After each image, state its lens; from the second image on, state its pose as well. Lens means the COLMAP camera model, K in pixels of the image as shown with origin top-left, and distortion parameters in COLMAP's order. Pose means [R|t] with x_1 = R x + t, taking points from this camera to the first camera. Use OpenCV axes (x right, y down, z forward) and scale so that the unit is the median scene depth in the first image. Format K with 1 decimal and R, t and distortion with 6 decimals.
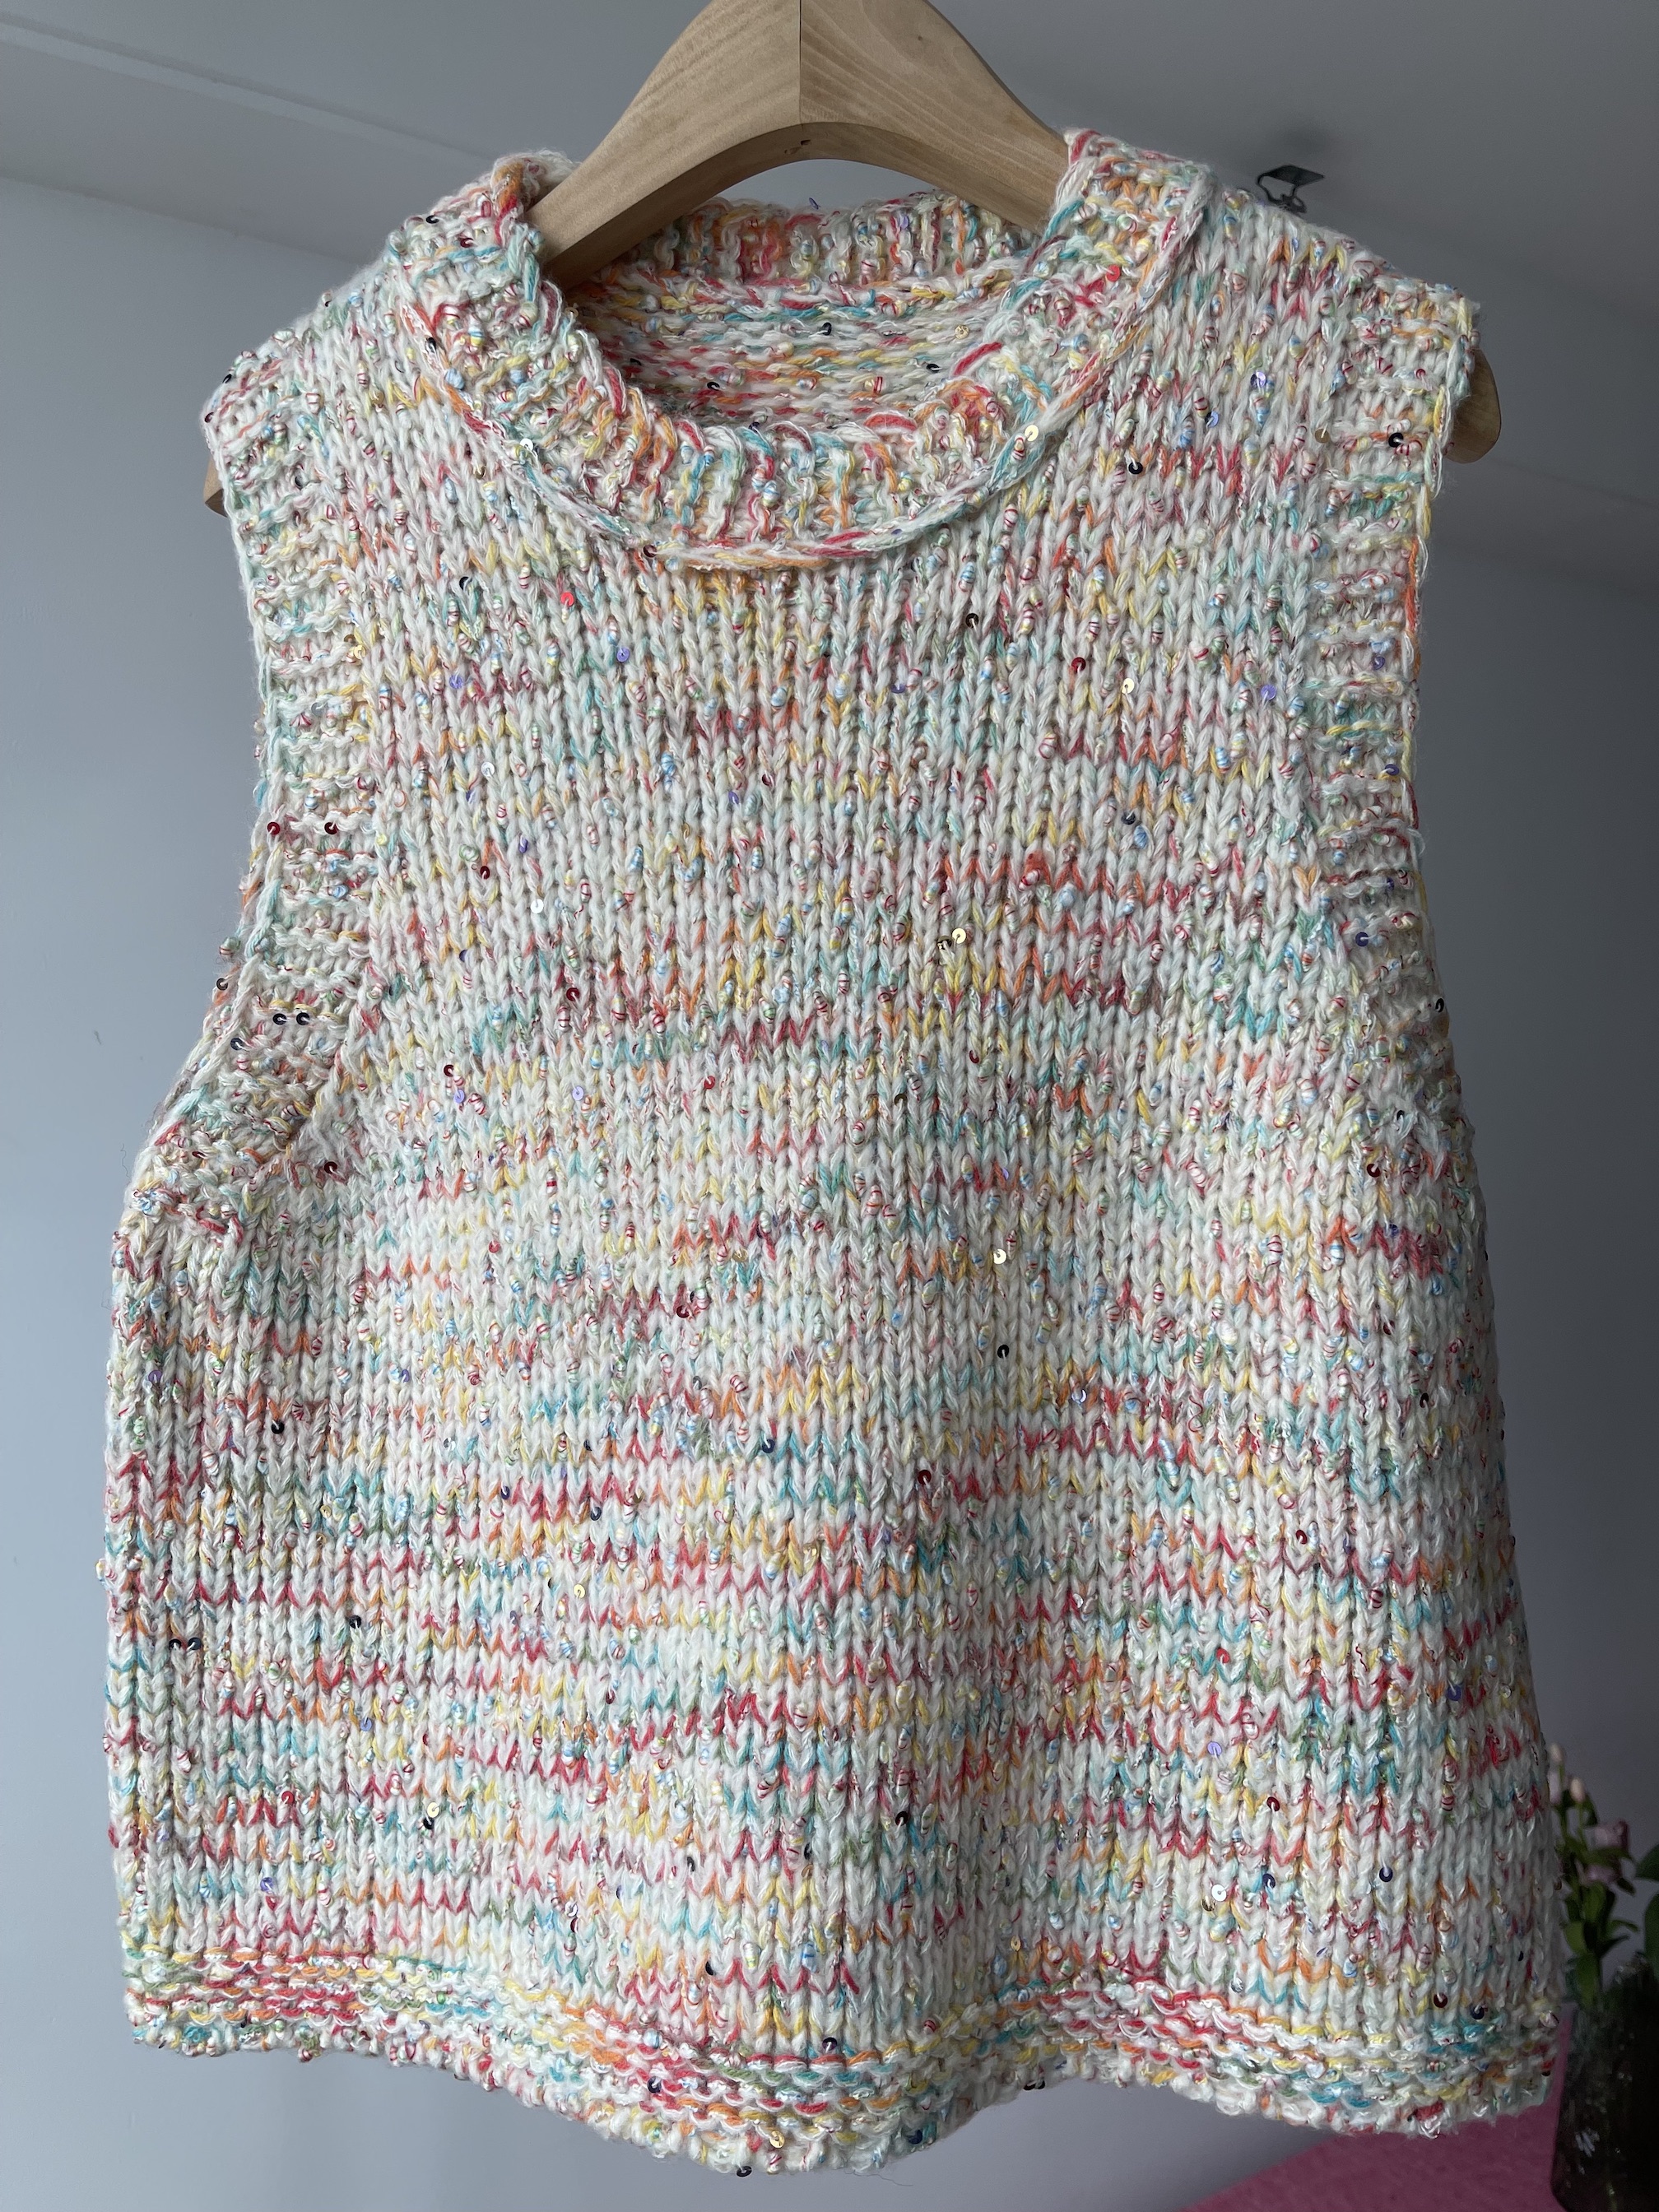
lens RADIAL K [[1553.8, 0, 829.5], [0, 1553.8, 1106.0], [0, 0, 1]] dist [-0.002475, -0.010876]
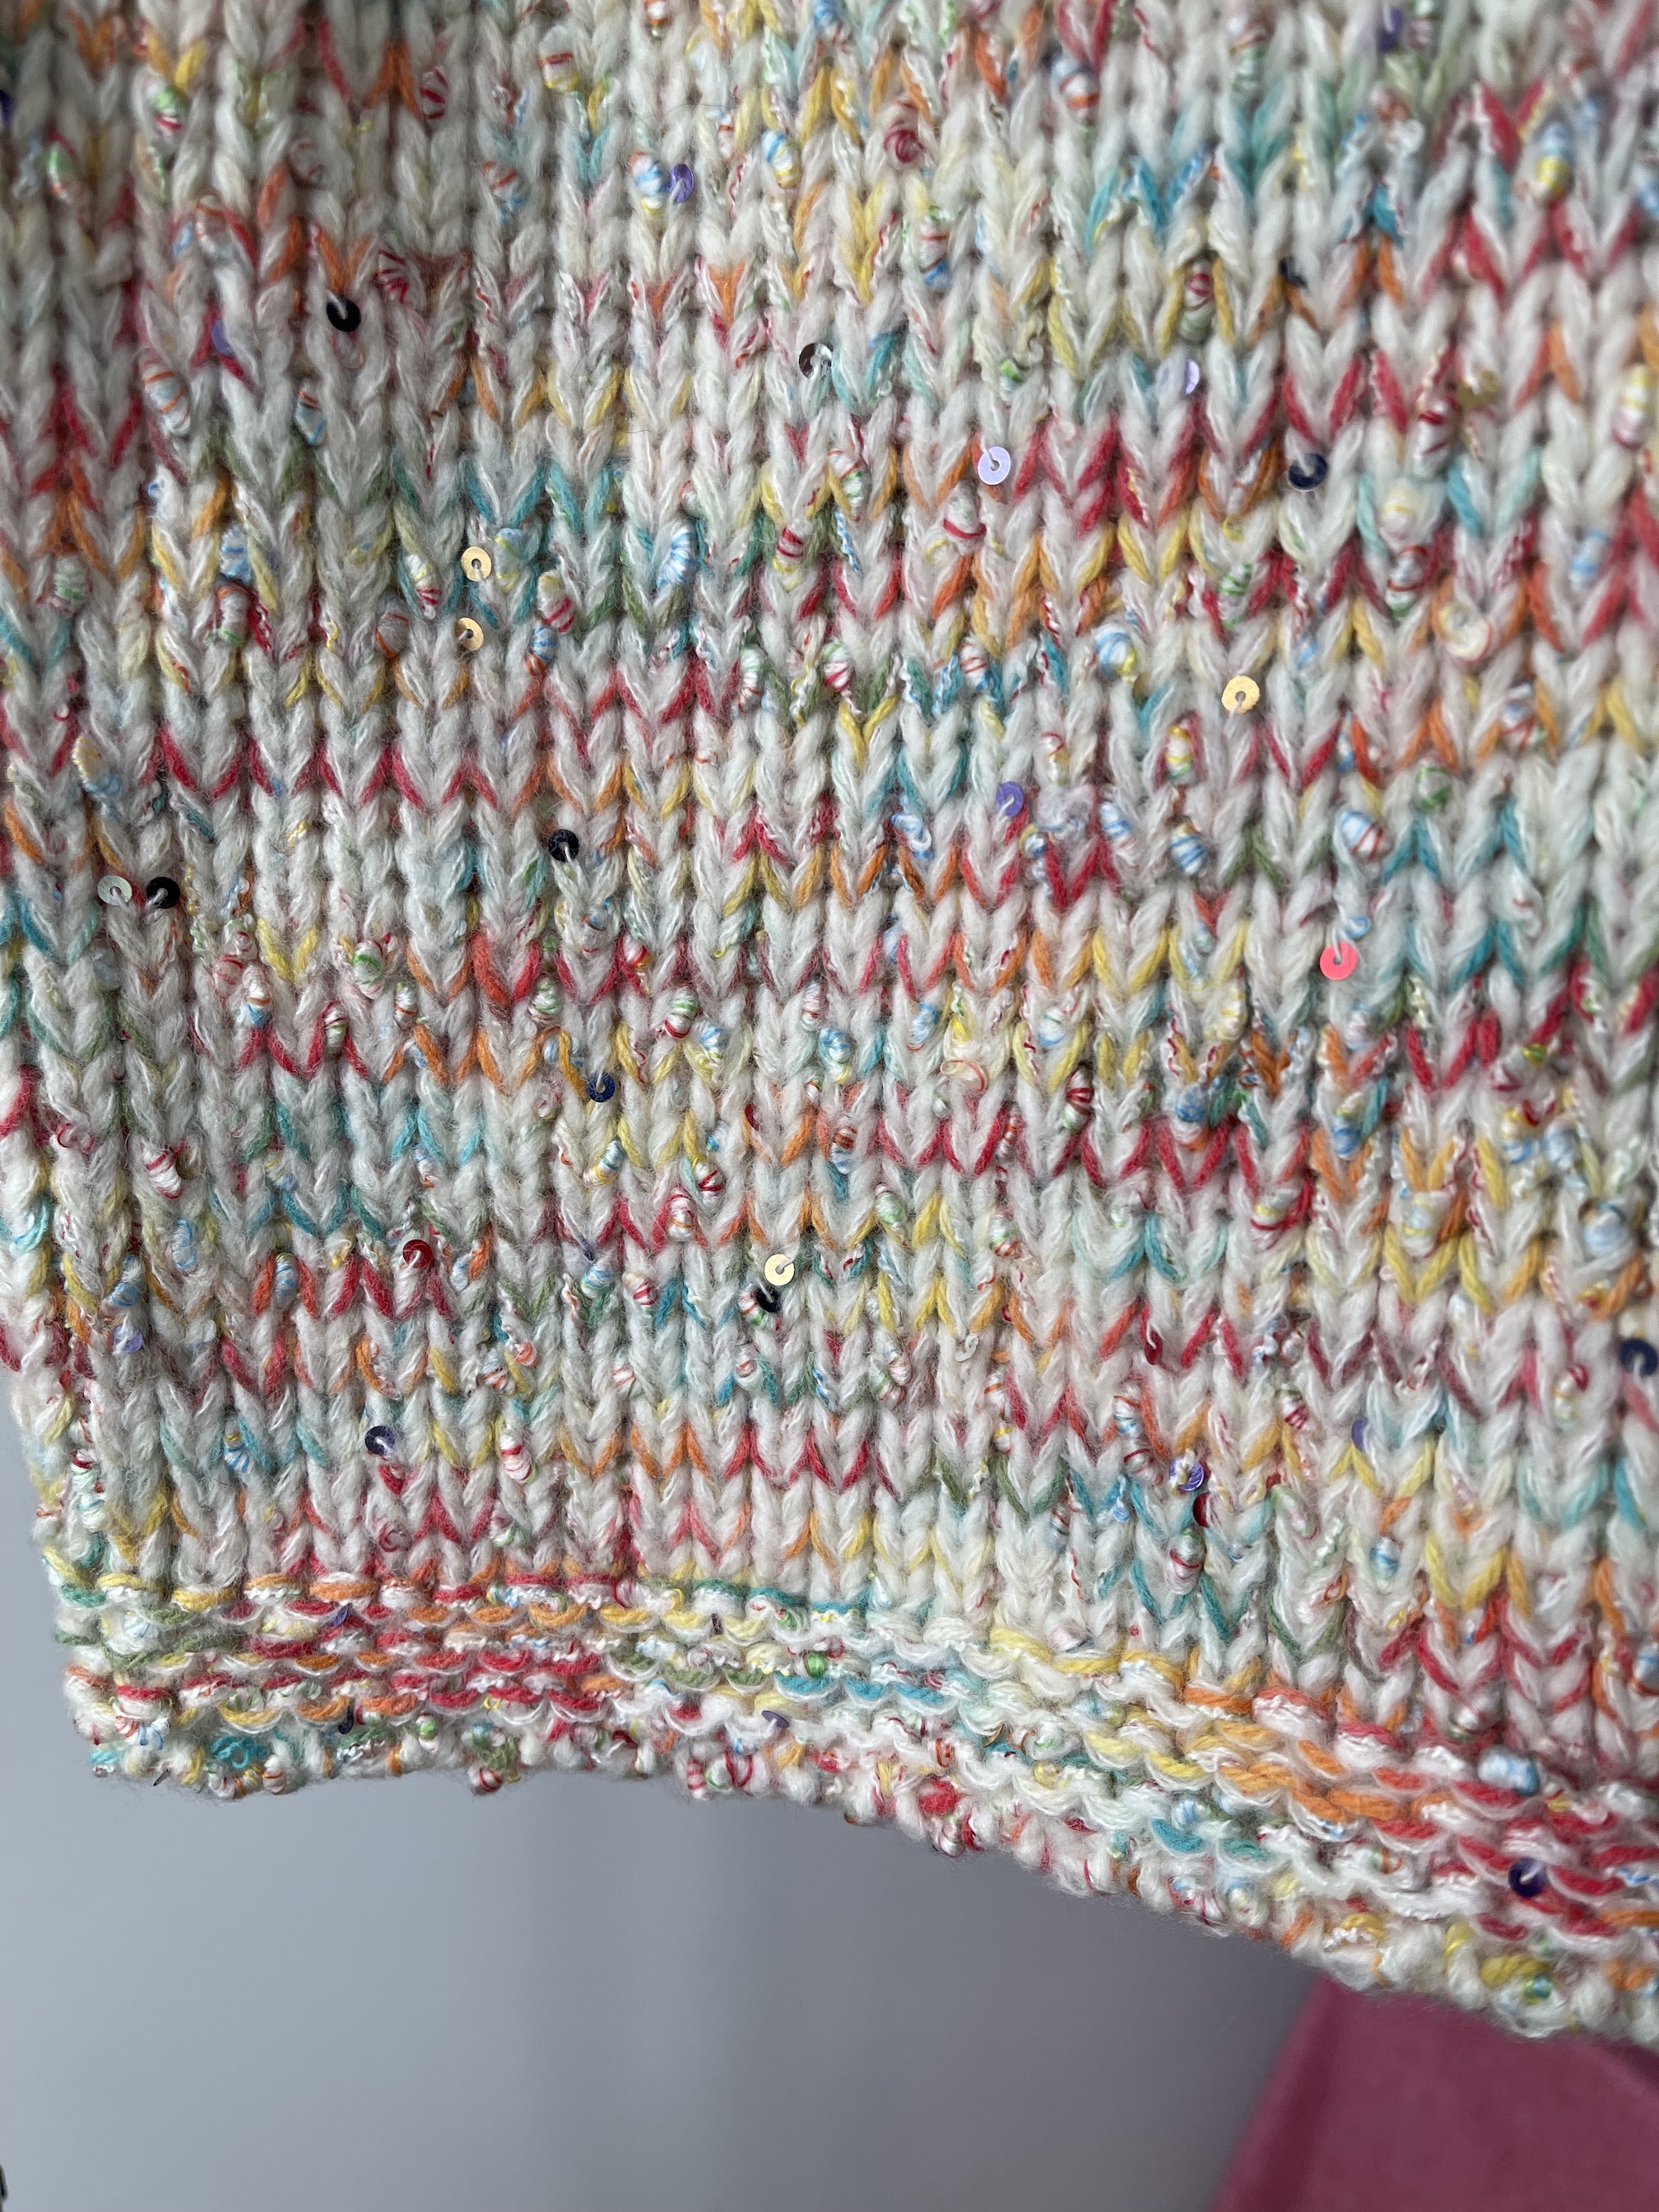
lens RADIAL K [[1688.3, 0, 829.5], [0, 1688.3, 1106.0], [0, 0, 1]] dist [0.045508, -0.088433]
pose [[0.996939, -0.004879, 0.078031, -0.273968], [-0.015643, 0.965419, 0.260233, 0.284536], [-0.076603, -0.260657, 0.962388, 0.554592]]
